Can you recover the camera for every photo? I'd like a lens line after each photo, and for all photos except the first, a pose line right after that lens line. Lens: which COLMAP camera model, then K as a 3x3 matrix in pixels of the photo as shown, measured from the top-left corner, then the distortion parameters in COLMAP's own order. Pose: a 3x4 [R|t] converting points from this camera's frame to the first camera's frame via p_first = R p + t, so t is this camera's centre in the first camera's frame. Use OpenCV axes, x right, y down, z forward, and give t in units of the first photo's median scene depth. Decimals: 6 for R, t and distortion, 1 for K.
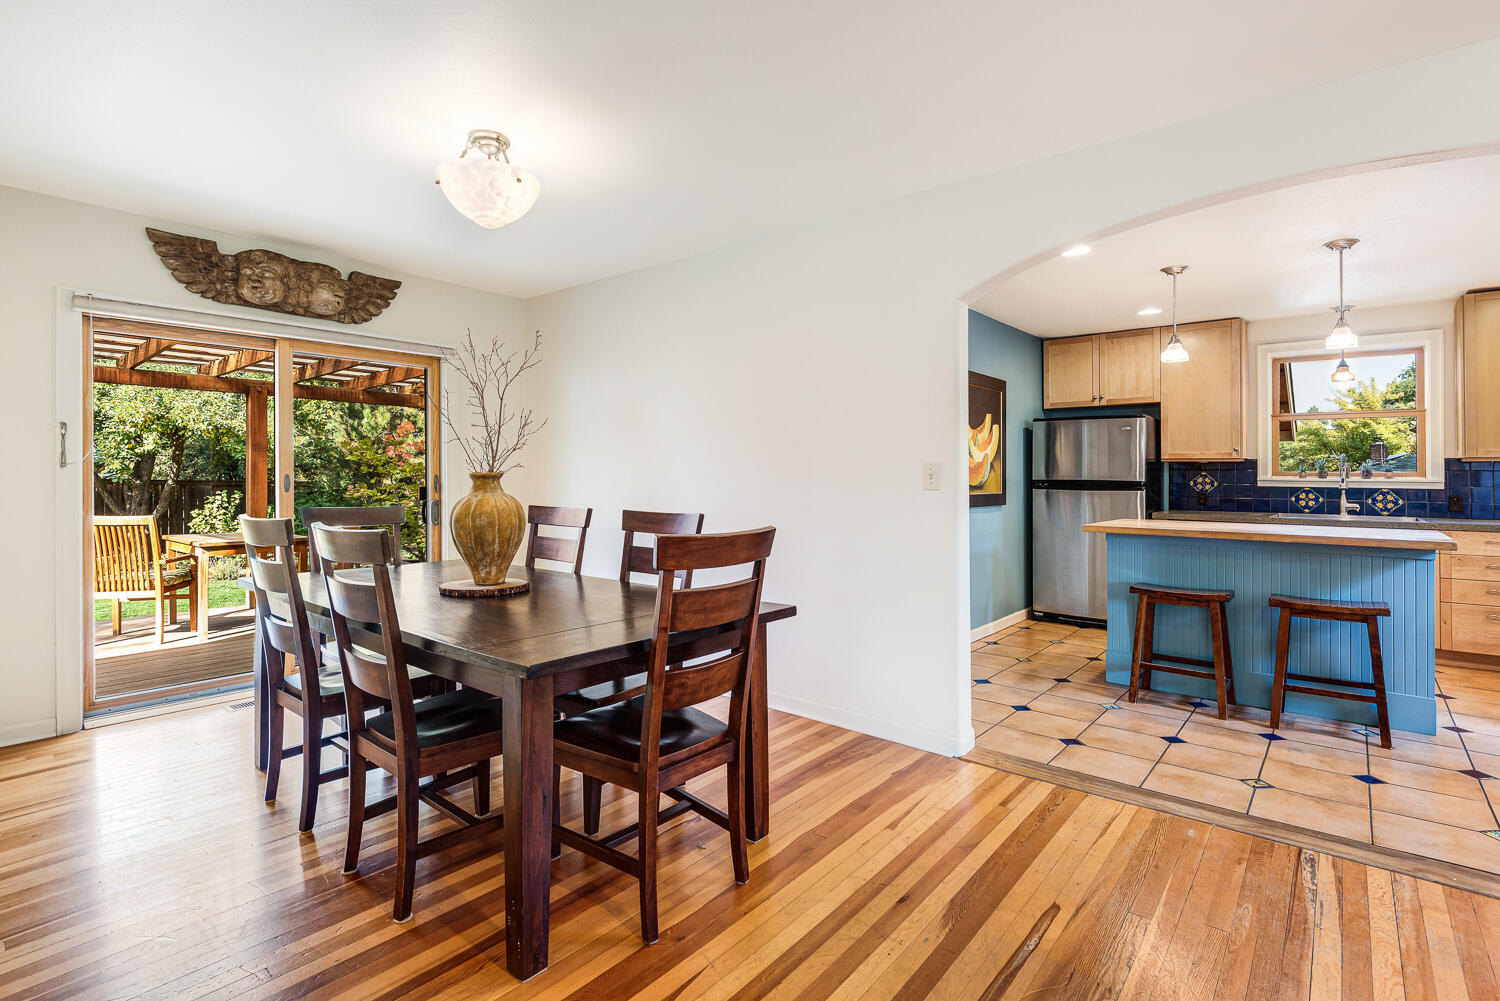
lens RADIAL K [[728.7, 0, 803.5], [0, 728.7, 473.5], [0, 0, 1]] dist [0.001931, -0.003005]
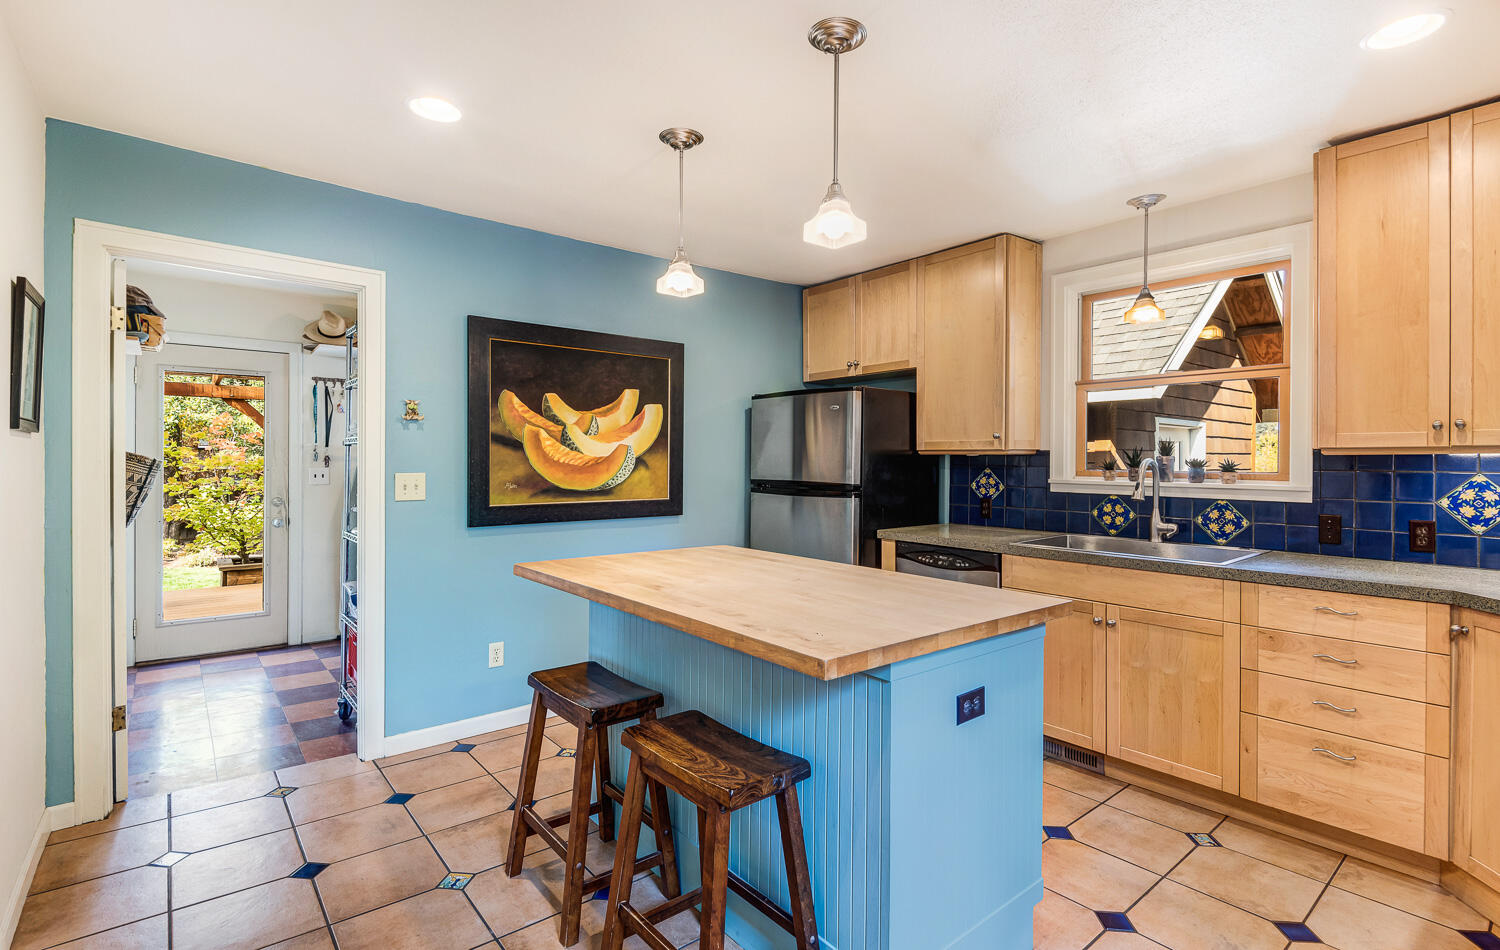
lens RADIAL K [[738.5, 0, 738.5], [0, 738.5, 471.2], [0, 0, 1]] dist [0.015864, -0.008123]
pose [[0.978865, 0.000468, -0.204505, 0.504147], [0.002459, 0.999898, 0.014056, -0.011464], [0.204491, -0.014262, 0.978765, 0.305358]]
